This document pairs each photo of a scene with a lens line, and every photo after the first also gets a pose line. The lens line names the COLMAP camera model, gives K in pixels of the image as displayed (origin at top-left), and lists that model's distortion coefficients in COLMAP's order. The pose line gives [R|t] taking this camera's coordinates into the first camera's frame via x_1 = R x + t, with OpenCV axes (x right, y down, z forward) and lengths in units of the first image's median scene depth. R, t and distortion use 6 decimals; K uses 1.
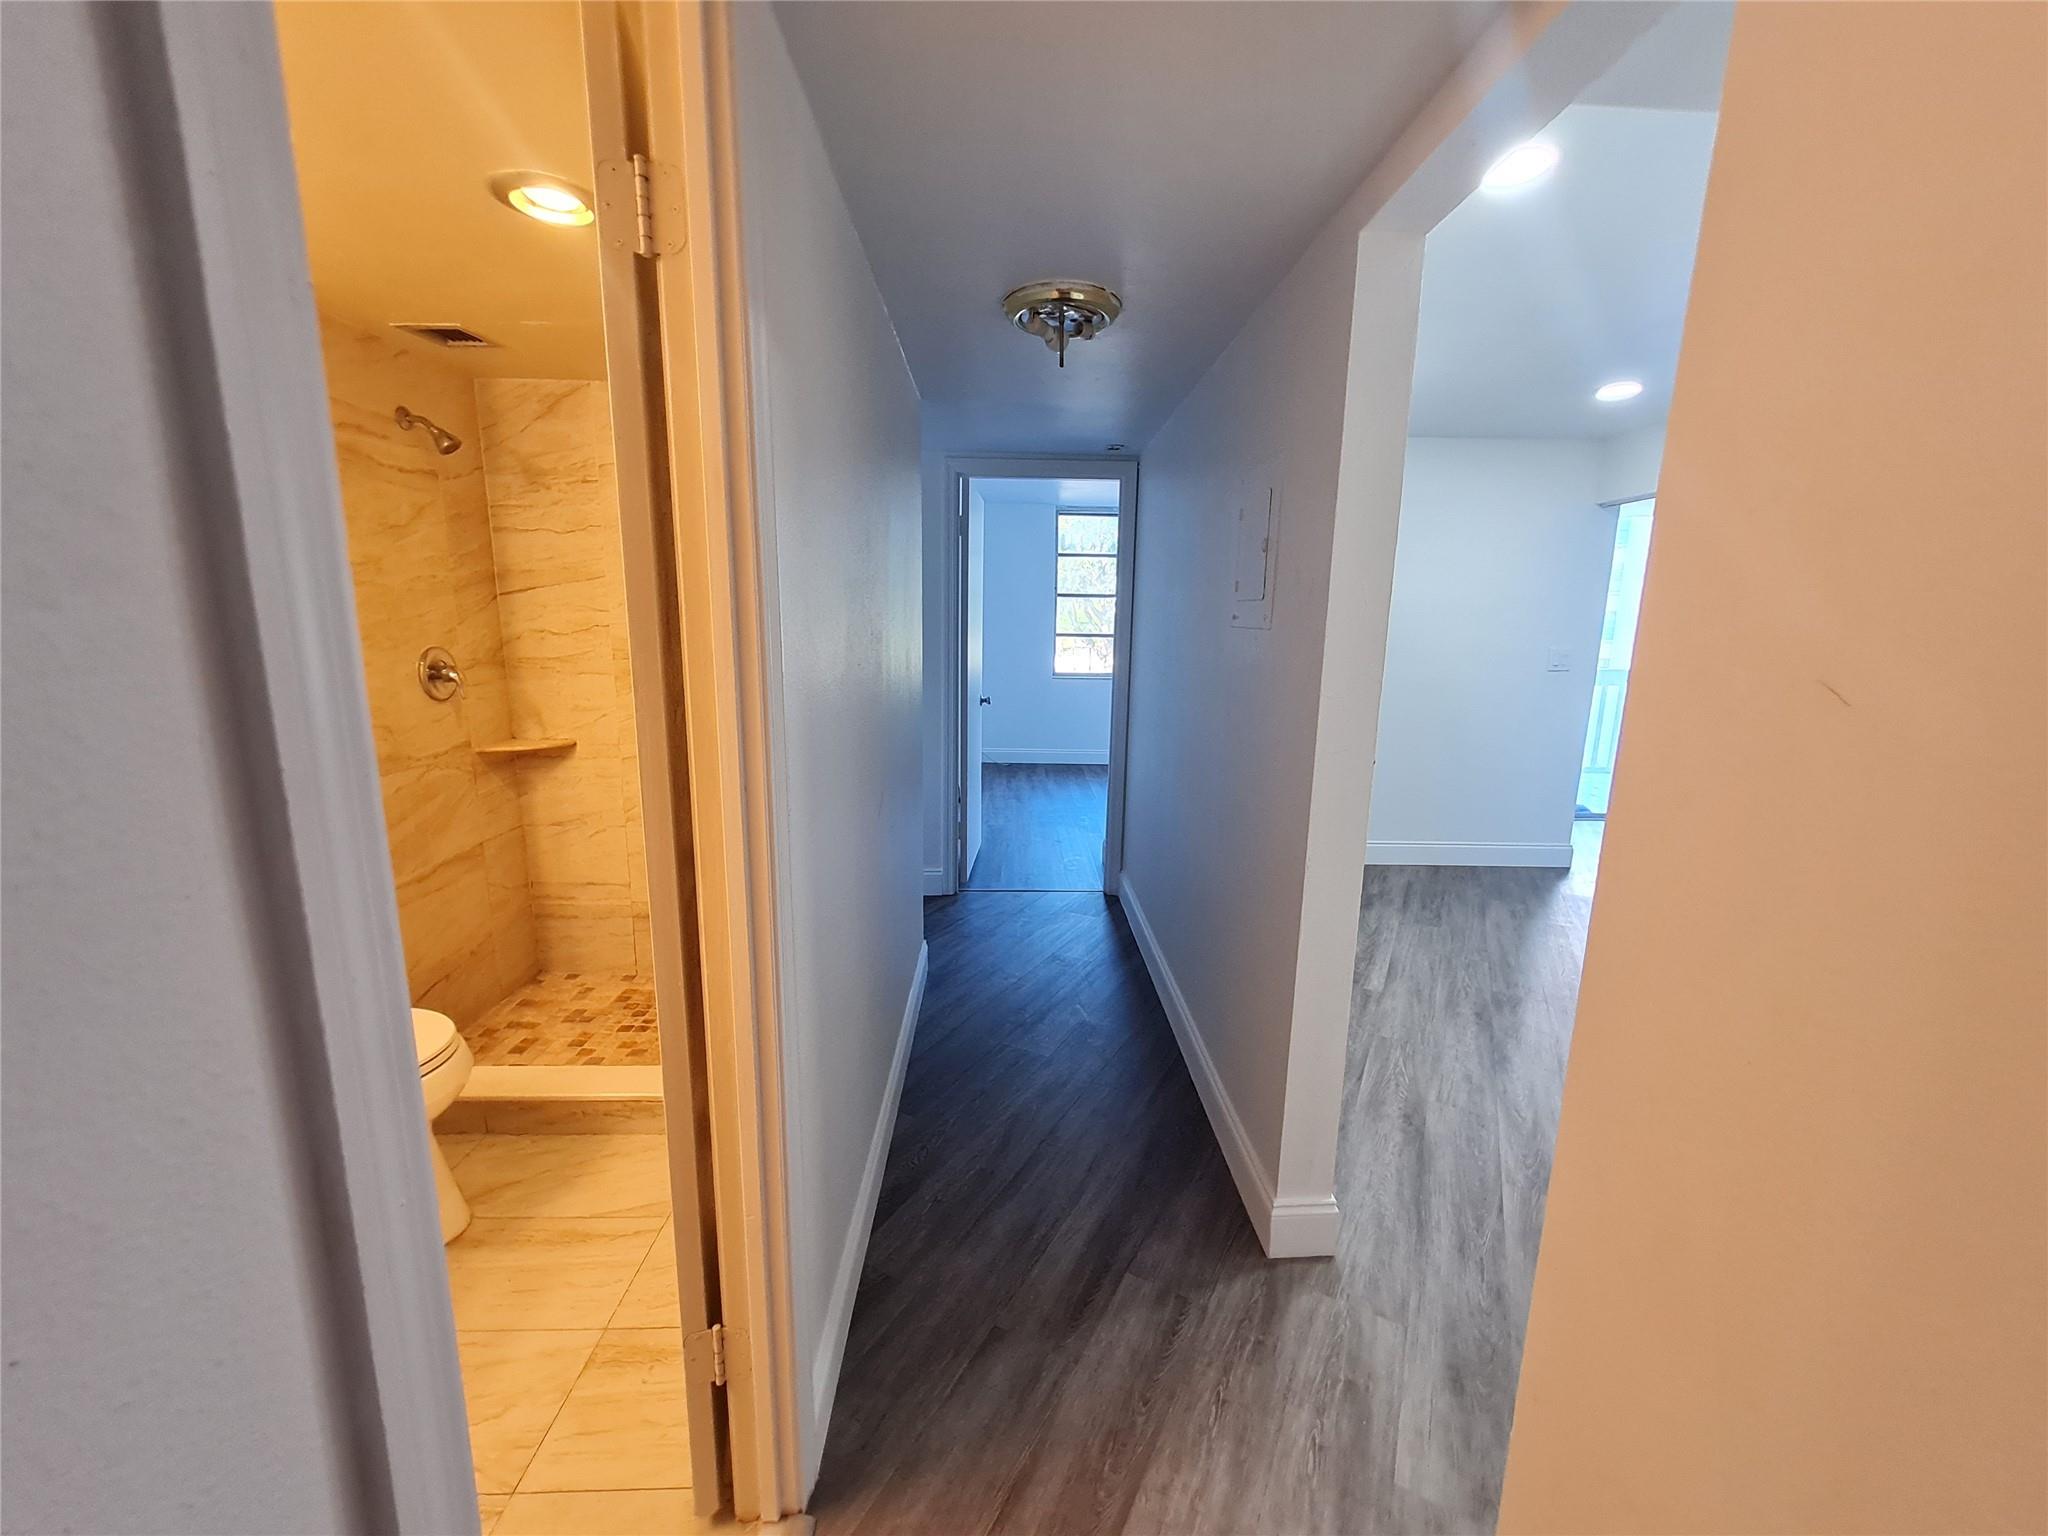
lens RADIAL K [[801.3, 0, 1021.6], [0, 801.3, 774.4], [0, 0, 1]] dist [0.002596, 0.000295]
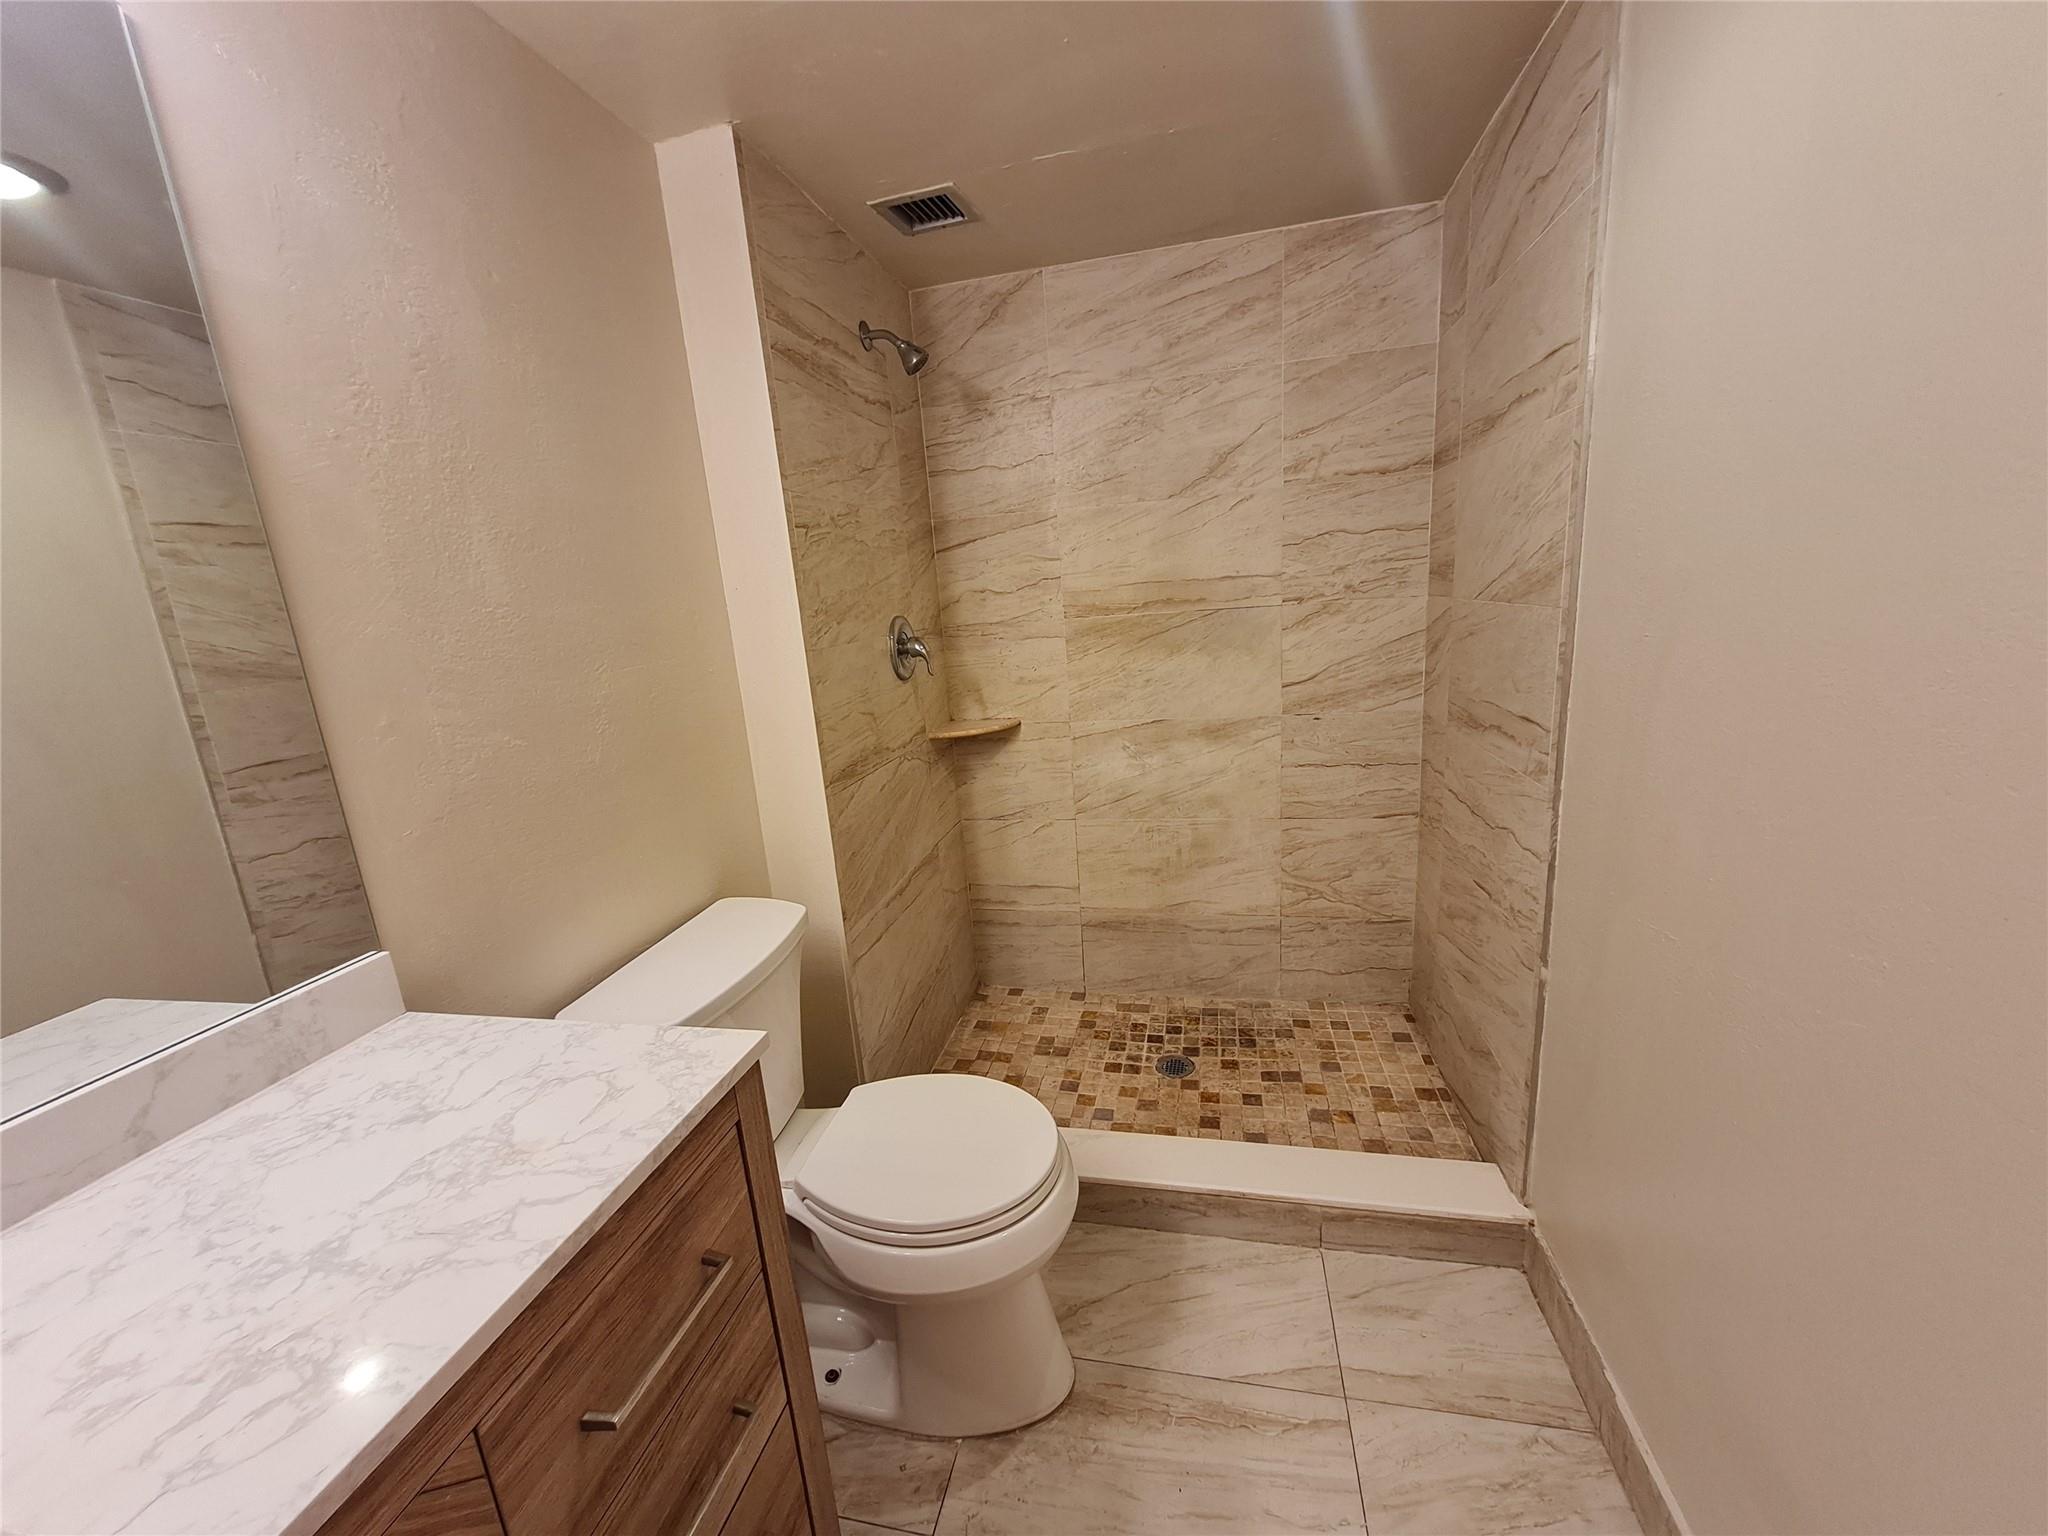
lens RADIAL K [[801.3, 0, 1028.8], [0, 801.3, 776.8], [0, 0, 1]] dist [0.002596, 0.000295]
pose [[0.966116, -0.026304, -0.256763, -0.351223], [0.038573, 0.998336, 0.042860, -0.019038], [0.255209, -0.051312, 0.965524, 0.195803]]
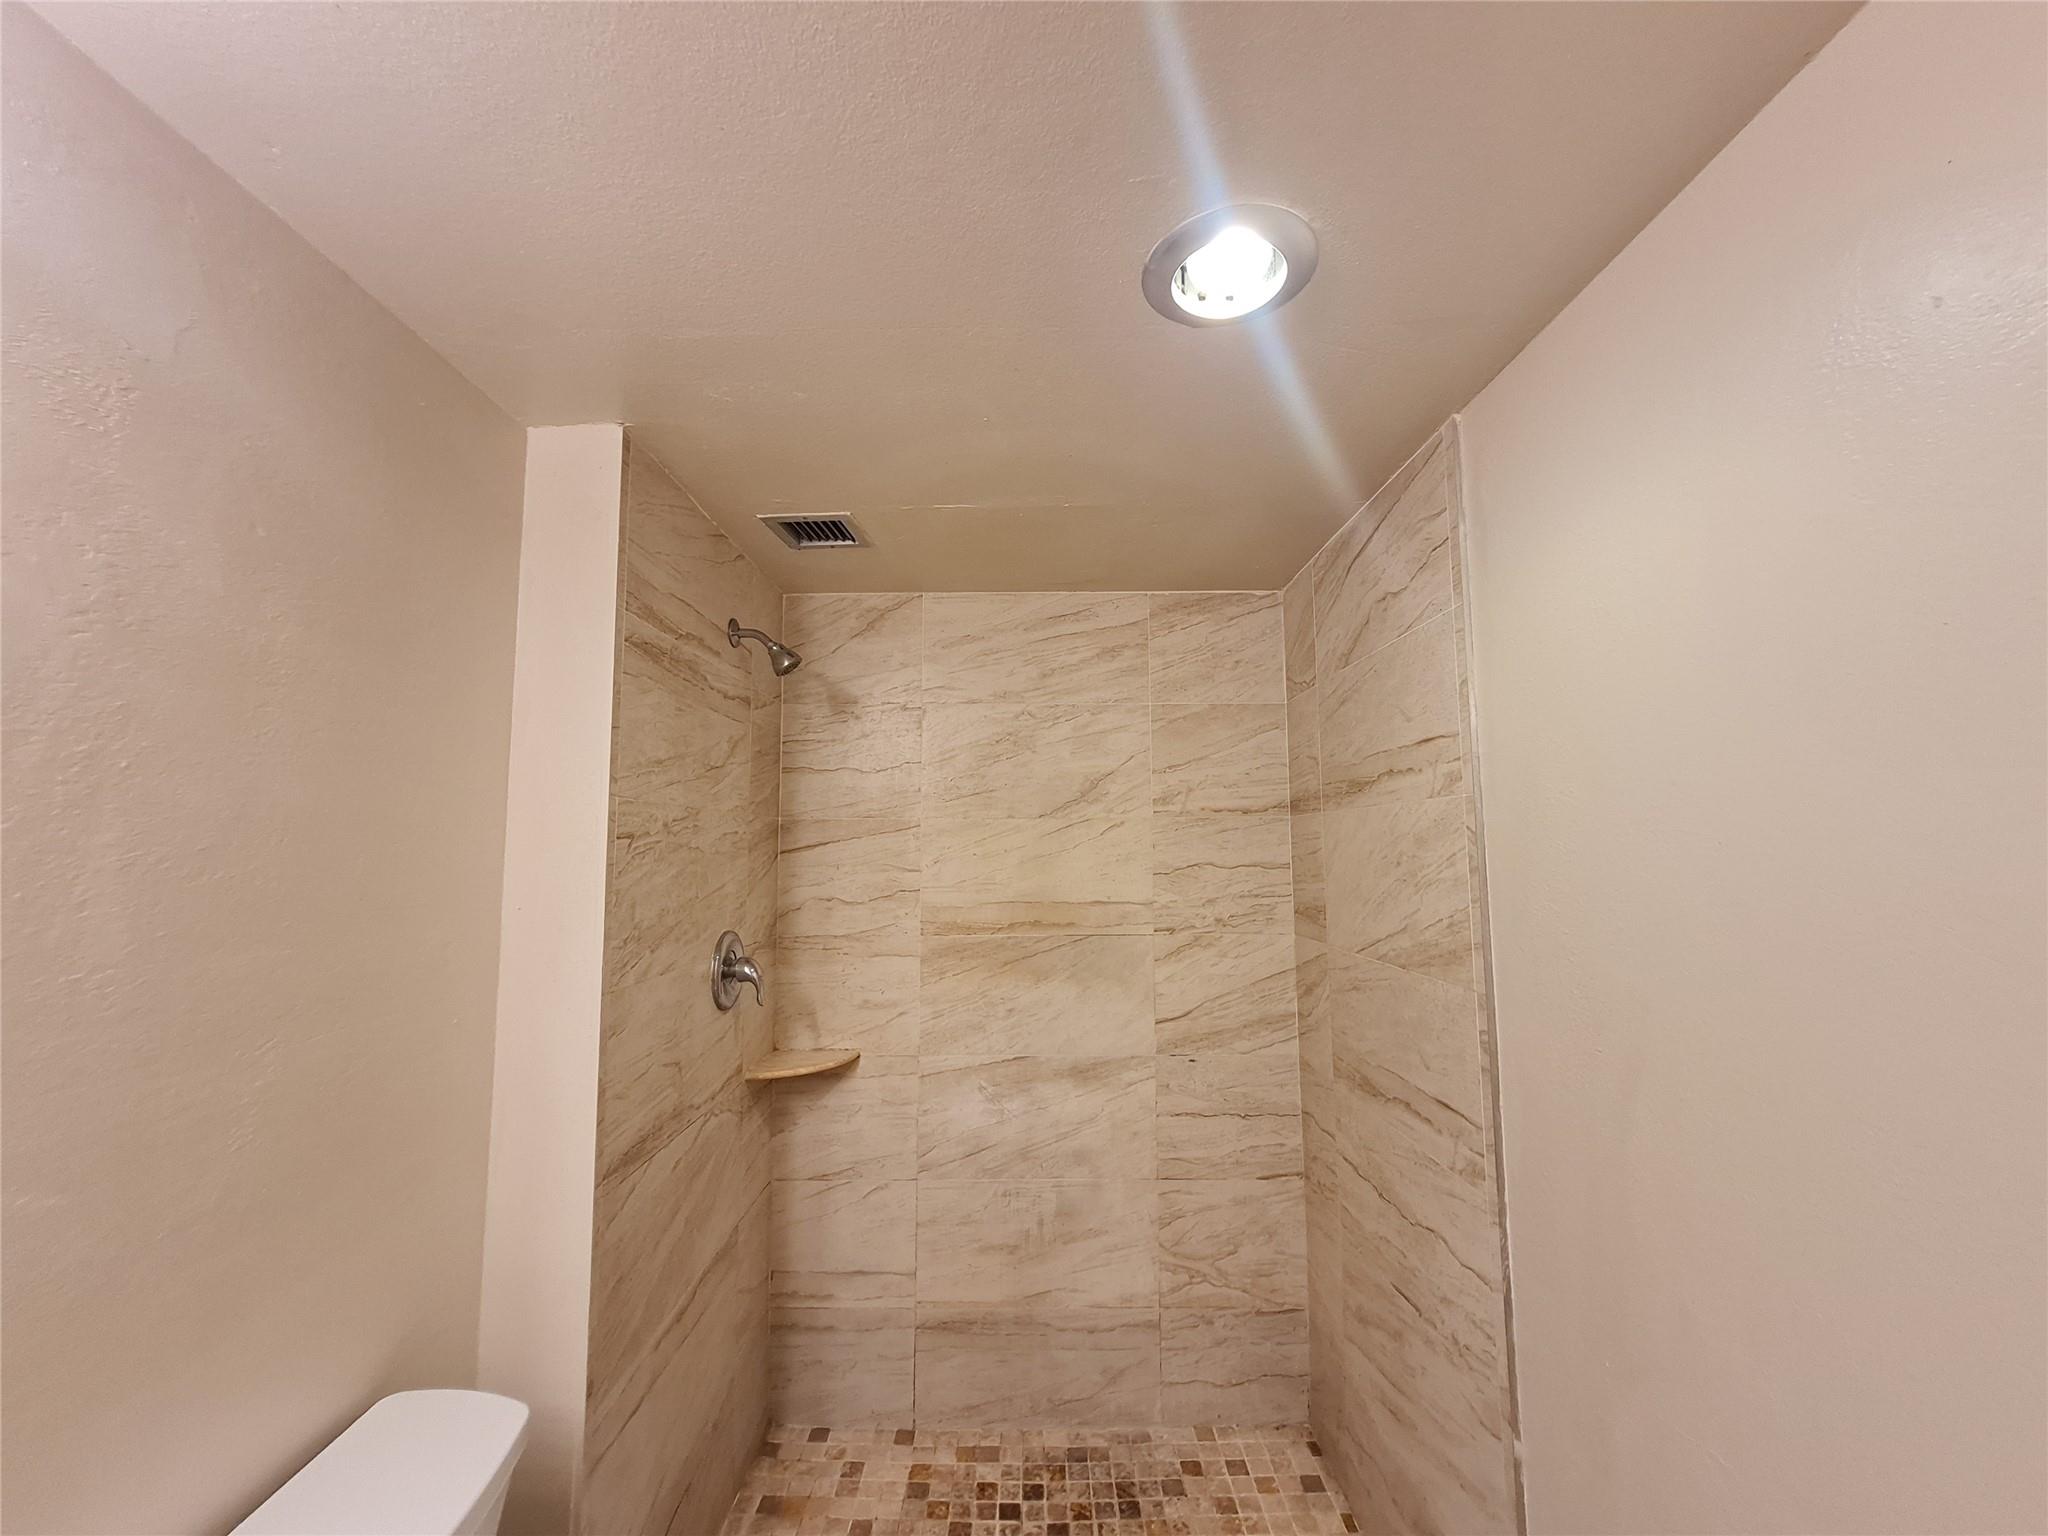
lens RADIAL K [[801.3, 0, 1027.6], [0, 801.3, 776.7], [0, 0, 1]] dist [0.002596, 0.000295]
pose [[0.999414, -0.021095, -0.026957, -0.404144], [0.012818, 0.960872, -0.276696, -0.082205], [0.031739, 0.276188, 0.960579, 0.267342]]
